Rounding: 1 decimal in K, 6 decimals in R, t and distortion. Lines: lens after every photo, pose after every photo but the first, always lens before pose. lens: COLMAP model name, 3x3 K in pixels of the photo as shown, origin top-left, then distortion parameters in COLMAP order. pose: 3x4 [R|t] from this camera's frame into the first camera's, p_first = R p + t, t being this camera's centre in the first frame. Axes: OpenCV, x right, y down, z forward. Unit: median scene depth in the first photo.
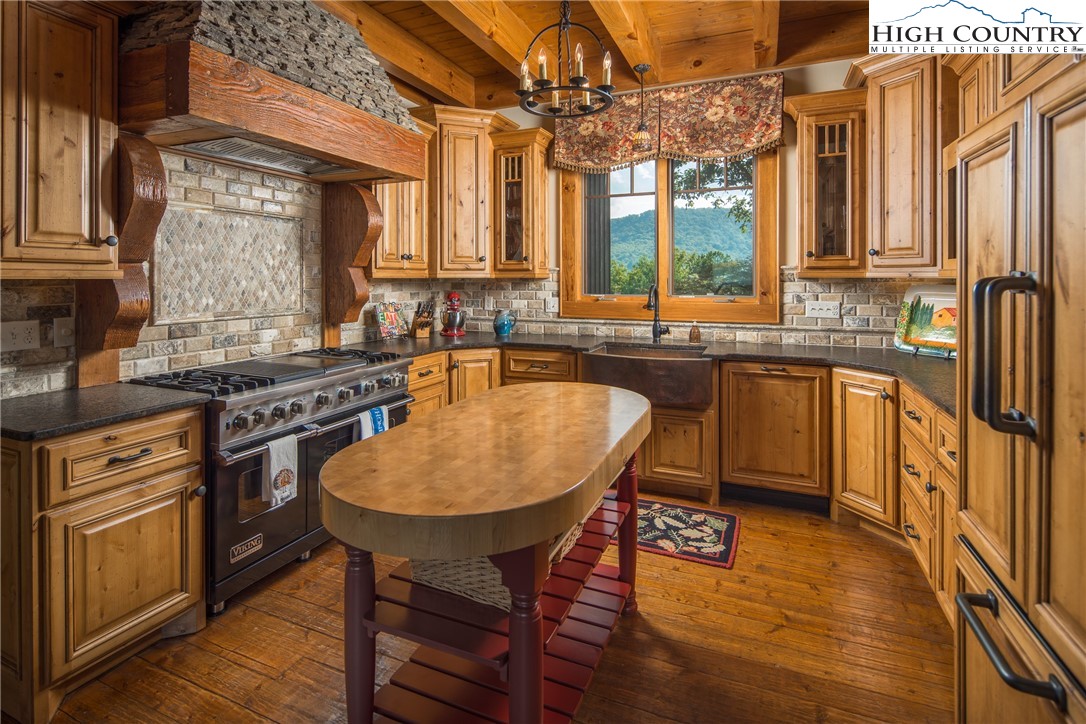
lens RADIAL K [[533.5, 0, 518.0], [0, 533.5, 344.1], [0, 0, 1]] dist [0.011144, -0.000130]
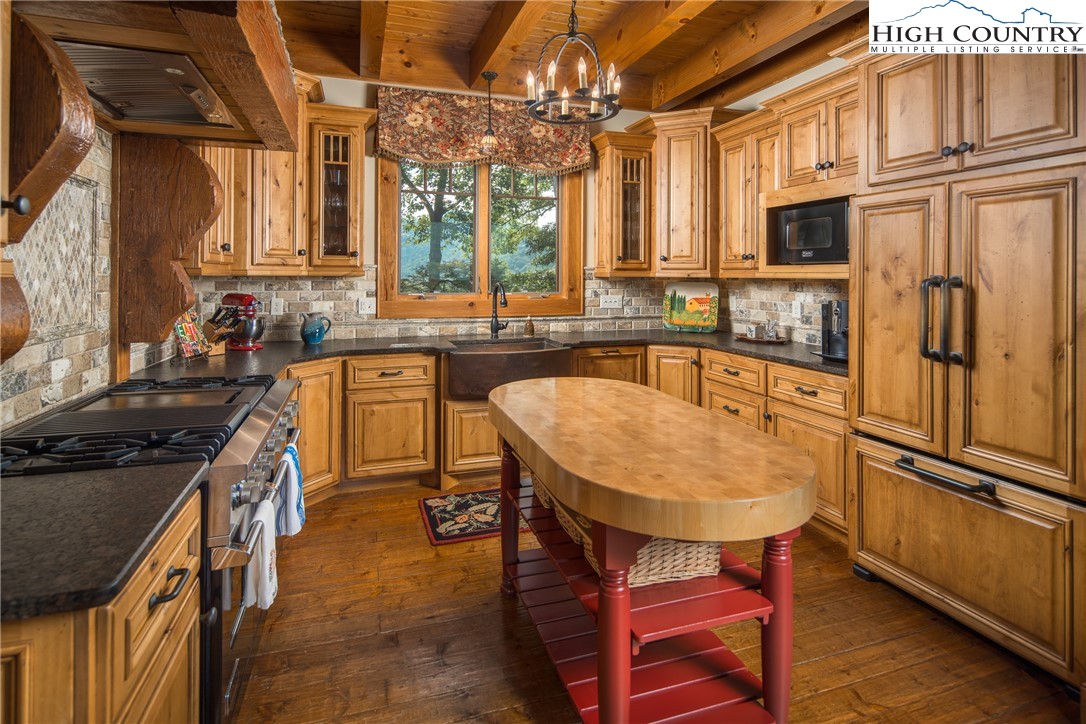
lens RADIAL K [[533.5, 0, 518.0], [0, 533.5, 344.1], [0, 0, 1]] dist [0.011144, -0.000130]
pose [[0.753922, -0.079897, 0.652087, -0.430793], [0.077036, 0.996481, 0.033028, -0.023421], [-0.652431, 0.025333, 0.757424, 0.183909]]
